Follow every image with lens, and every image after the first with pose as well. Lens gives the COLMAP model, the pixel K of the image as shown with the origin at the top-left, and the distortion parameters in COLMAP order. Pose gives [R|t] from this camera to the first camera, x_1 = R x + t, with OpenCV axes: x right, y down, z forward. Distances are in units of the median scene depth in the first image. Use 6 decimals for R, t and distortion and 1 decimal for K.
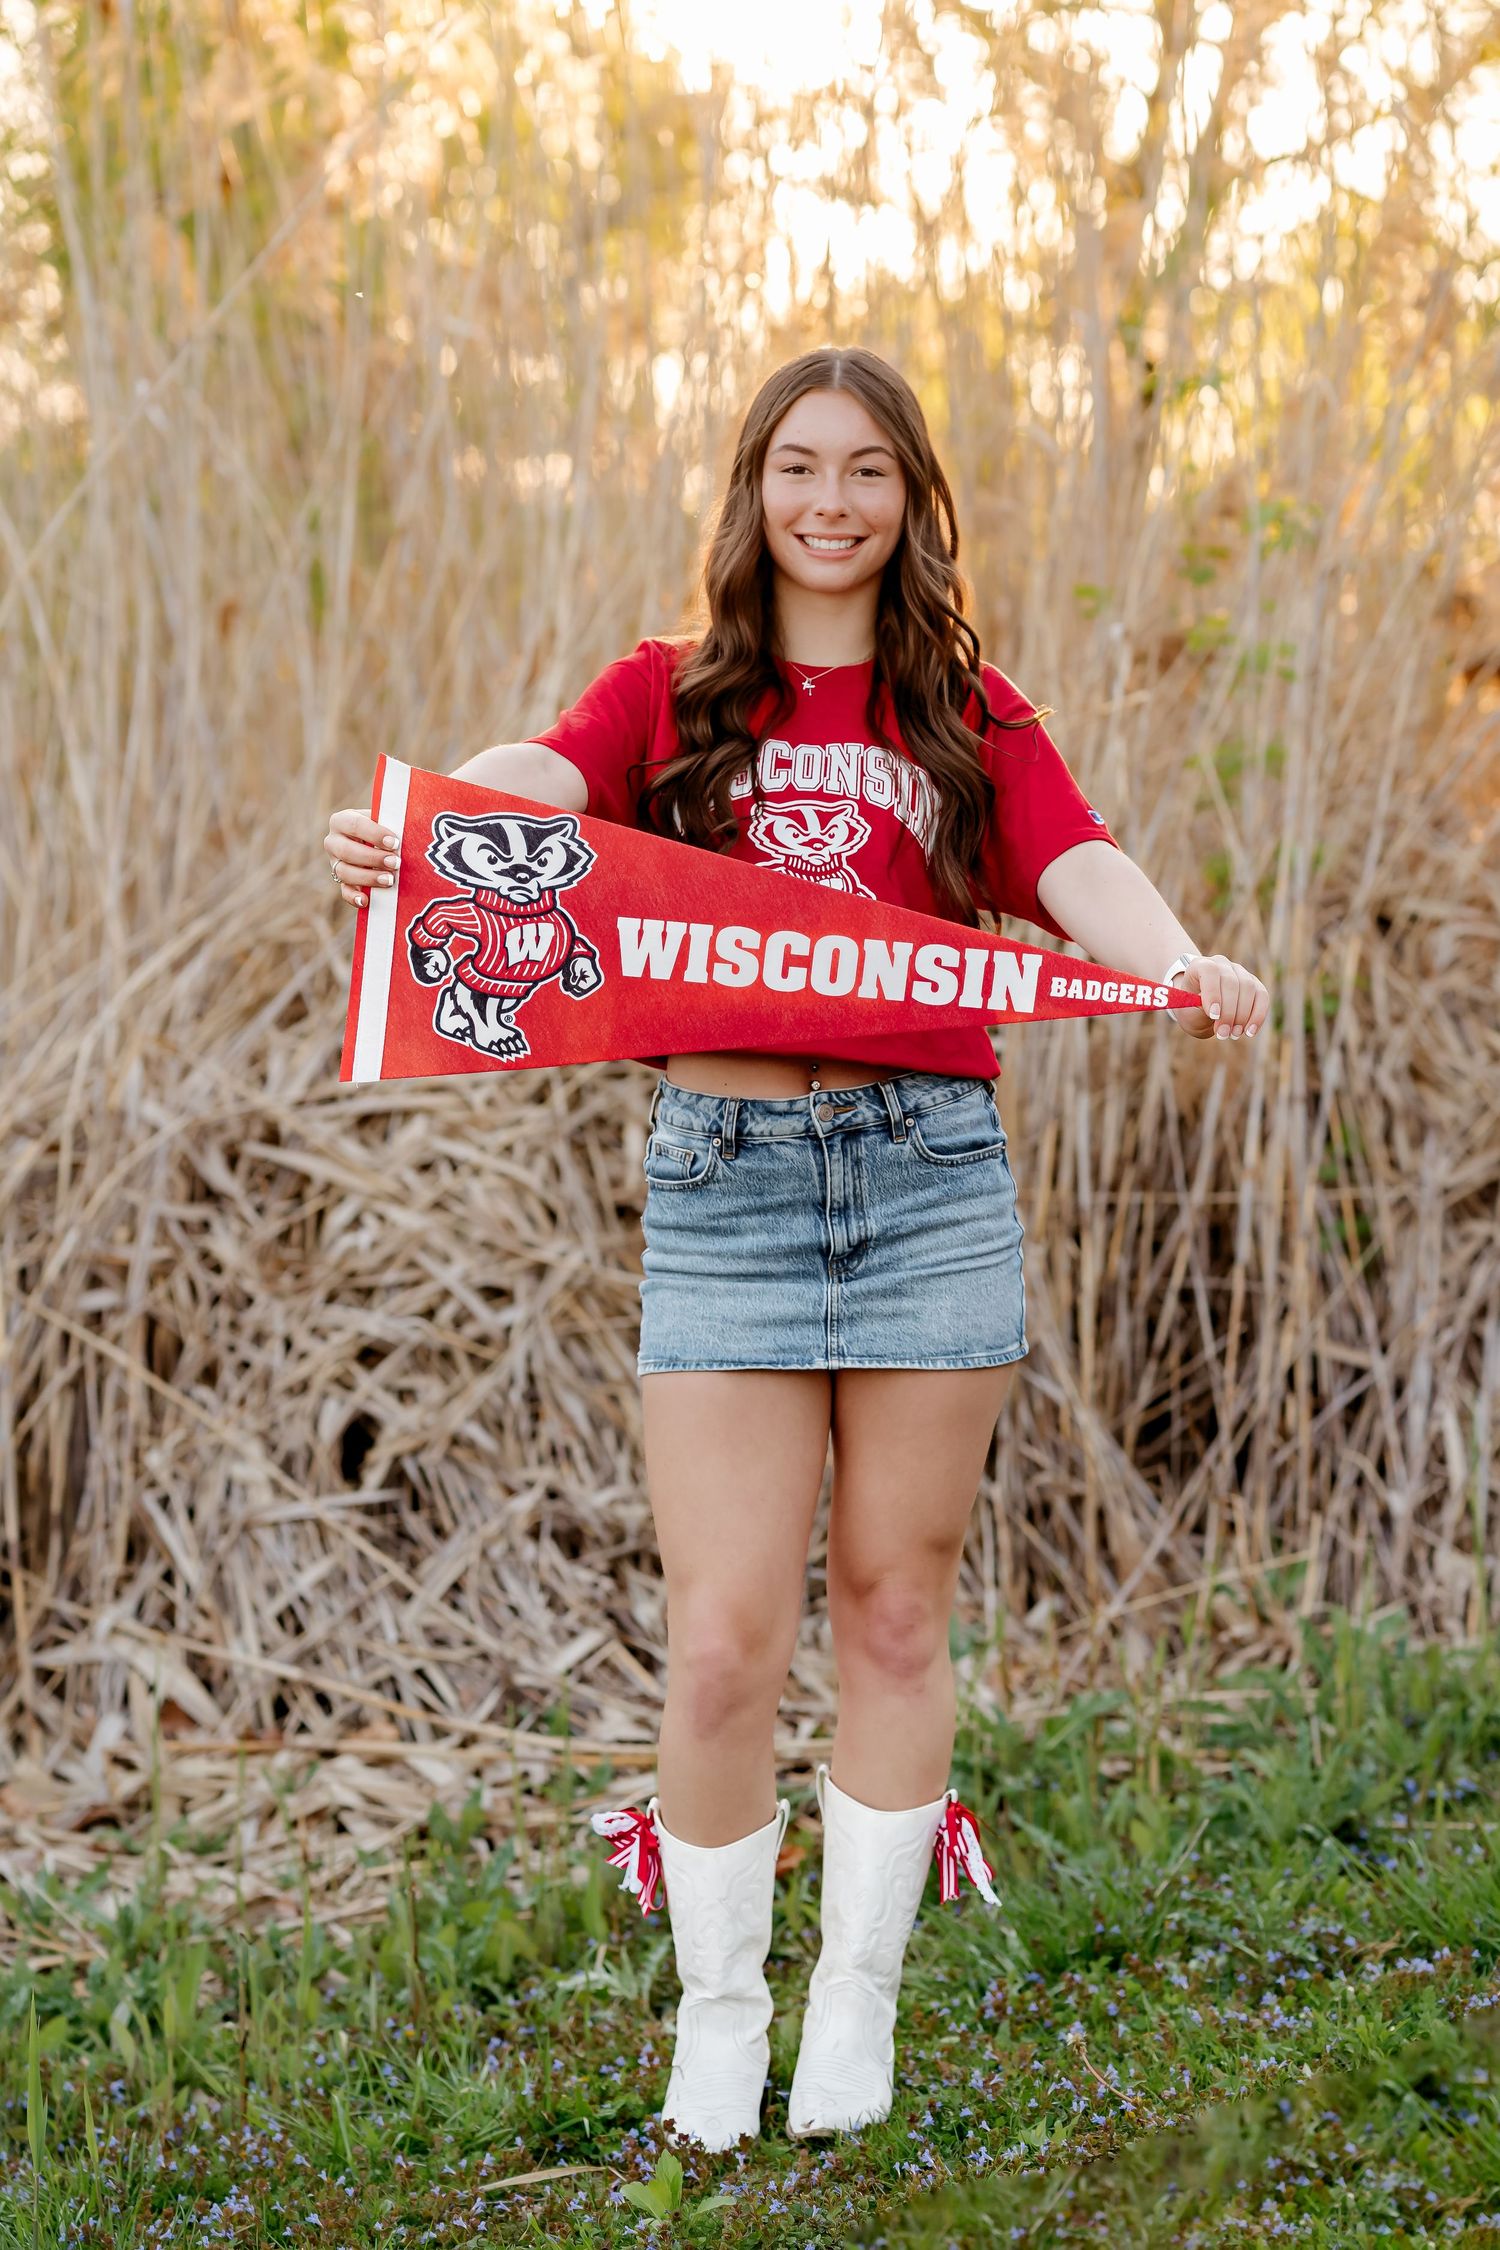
lens RADIAL K [[5097.9, 0, 745.4], [0, 5097.9, 1139.9], [0, 0, 1]] dist [0.017380, 0.000000]
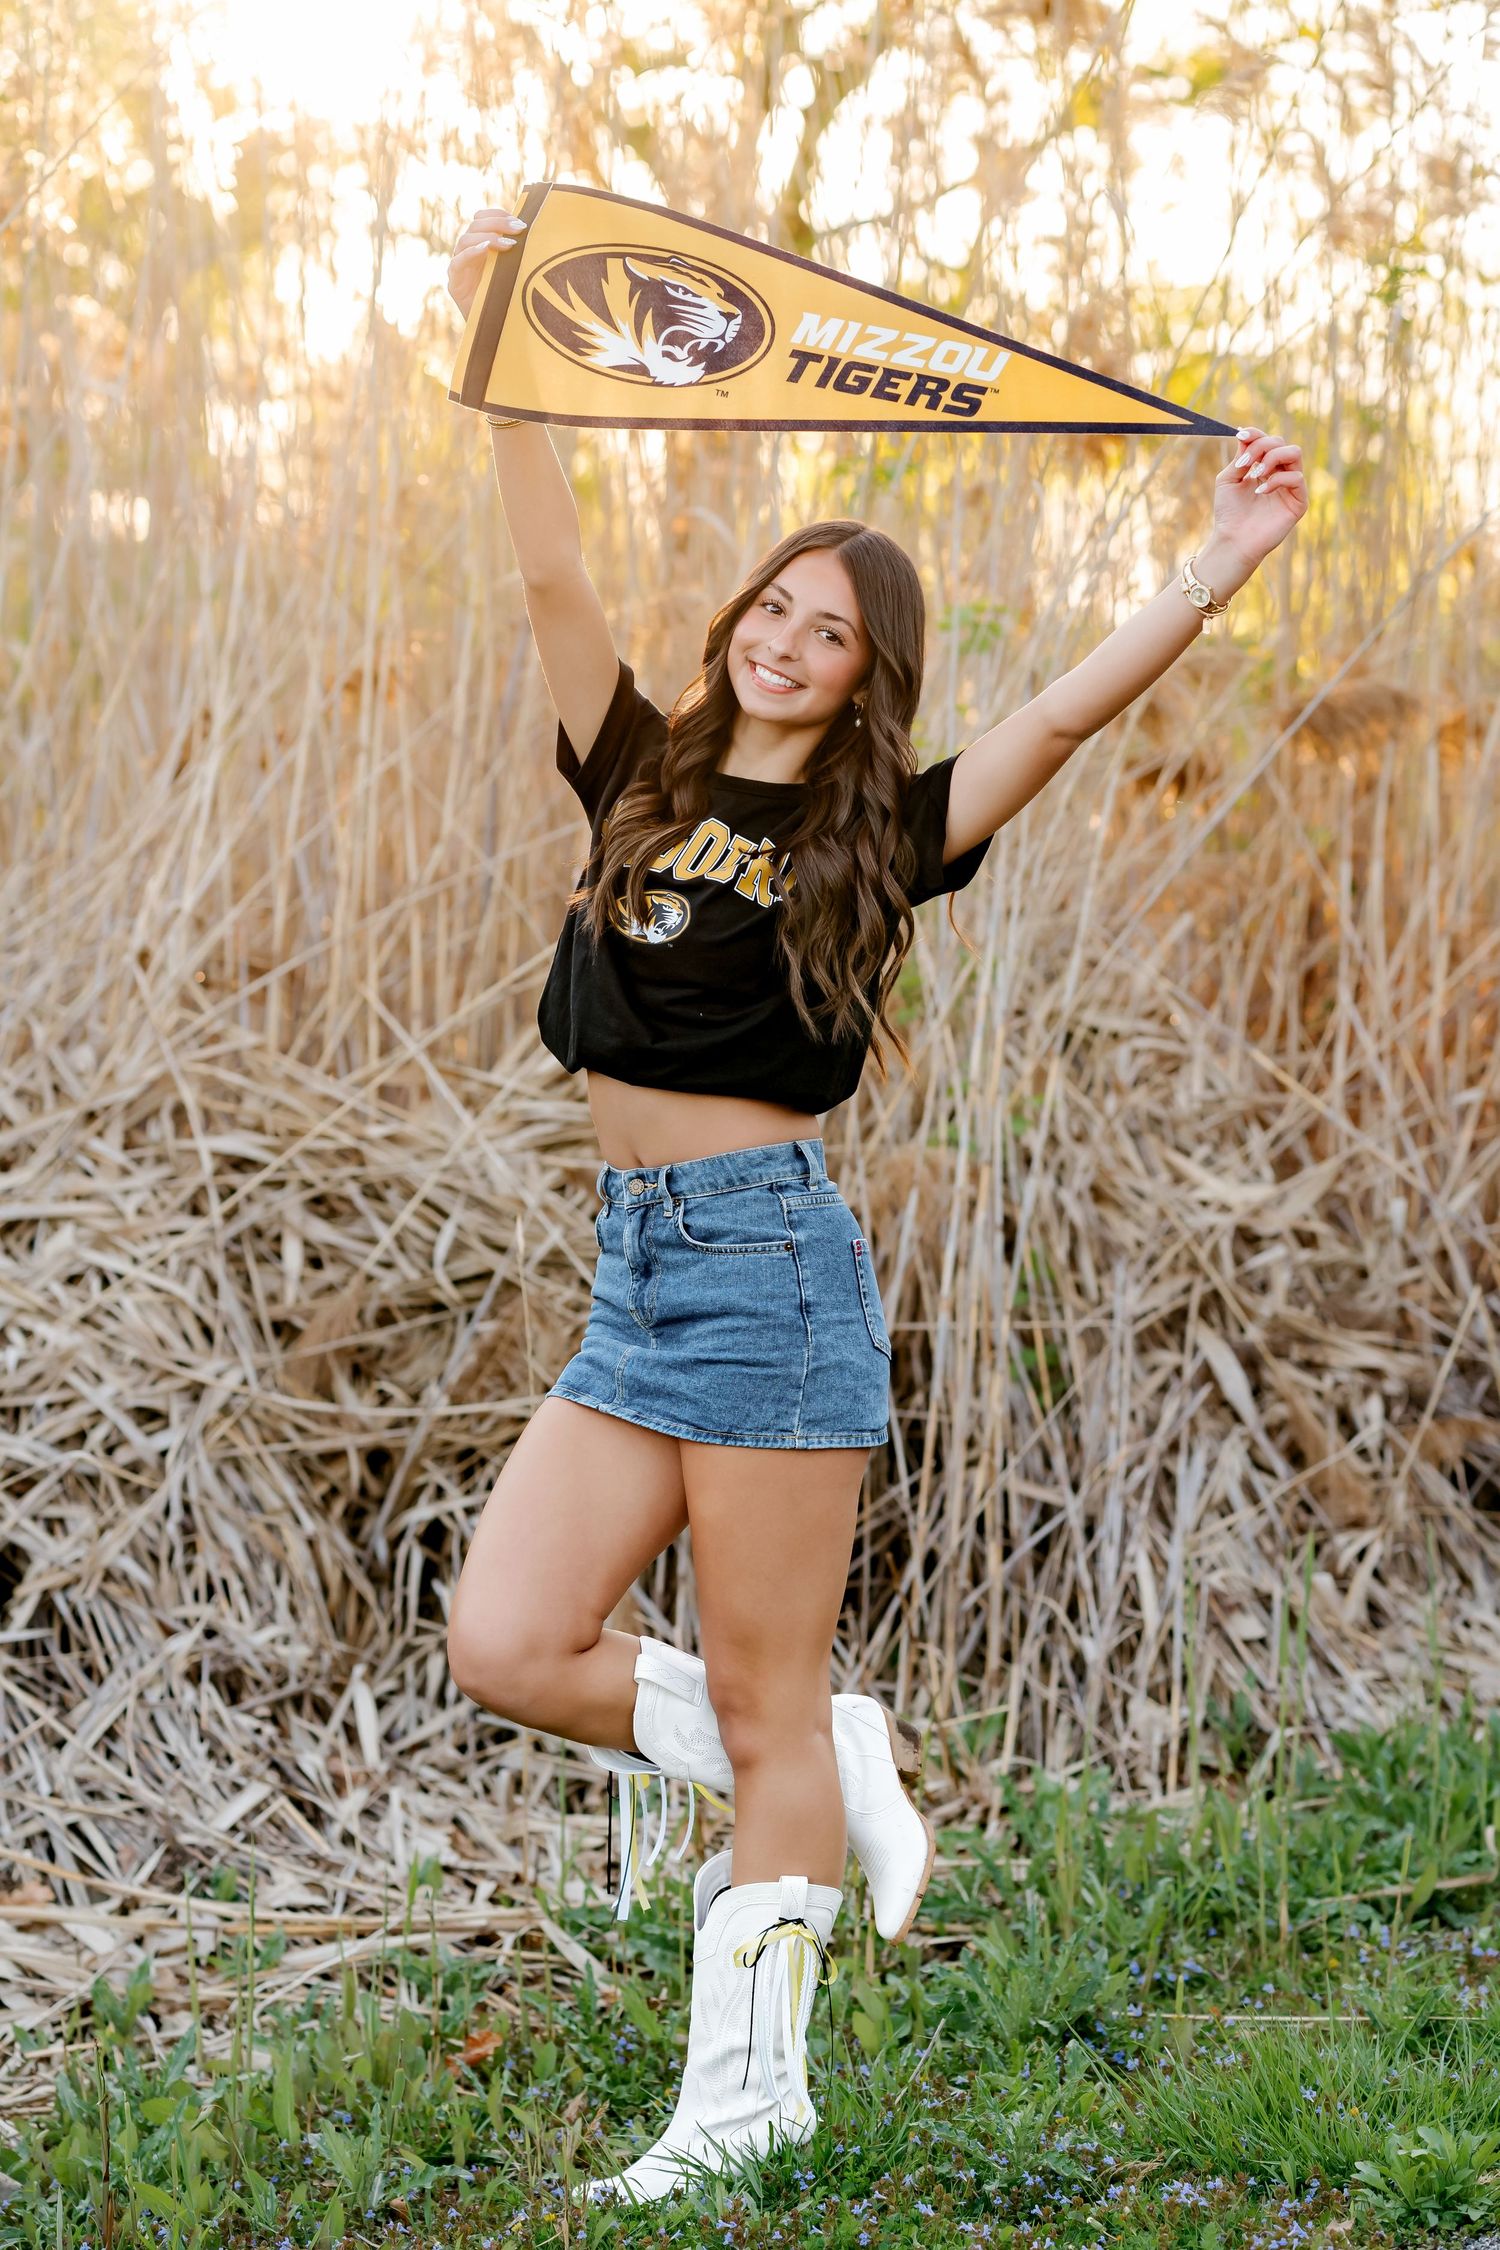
lens RADIAL K [[5097.9, 0, 691.4], [0, 5097.9, 1127.7], [0, 0, 1]] dist [0.017380, 0.000000]
pose [[0.996748, 0.019126, 0.078274, -0.024366], [-0.018136, 0.999747, -0.013337, -0.012934], [-0.078509, 0.011874, 0.996843, 0.048320]]
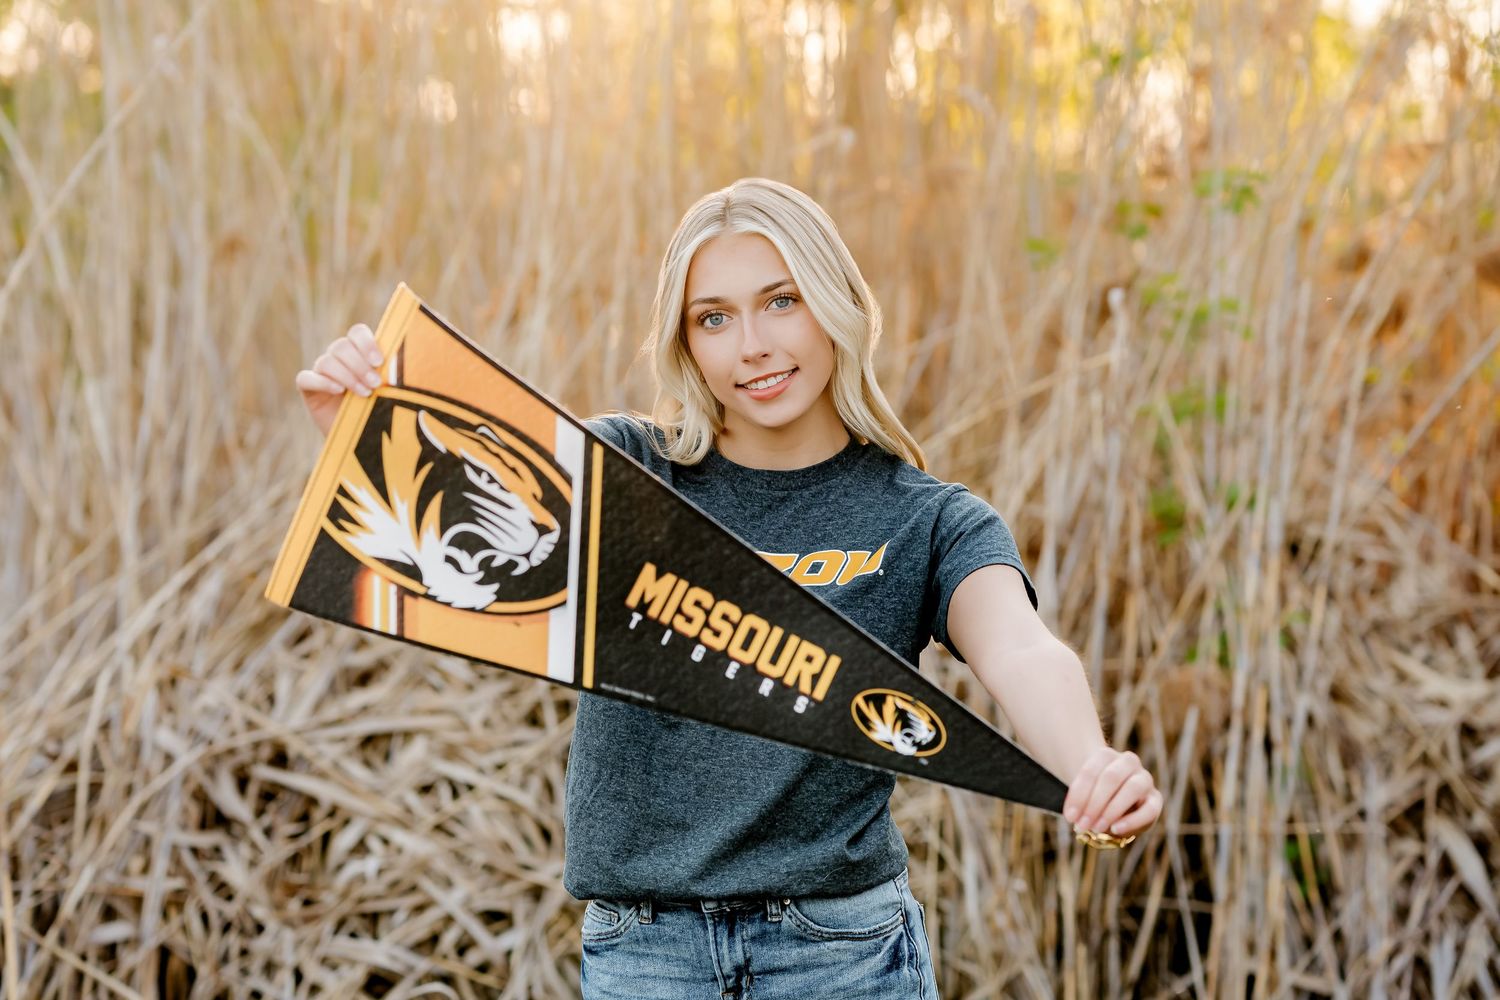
lens RADIAL K [[3651.1, 0, 722.5], [0, 3651.1, 487.9], [0, 0, 1]] dist [-0.005416, 0.000000]
pose [[0.998868, 0.011930, 0.046046, -0.039213], [-0.010750, 0.999610, -0.025793, -0.039797], [-0.046336, 0.025268, 0.998606, 0.259253]]
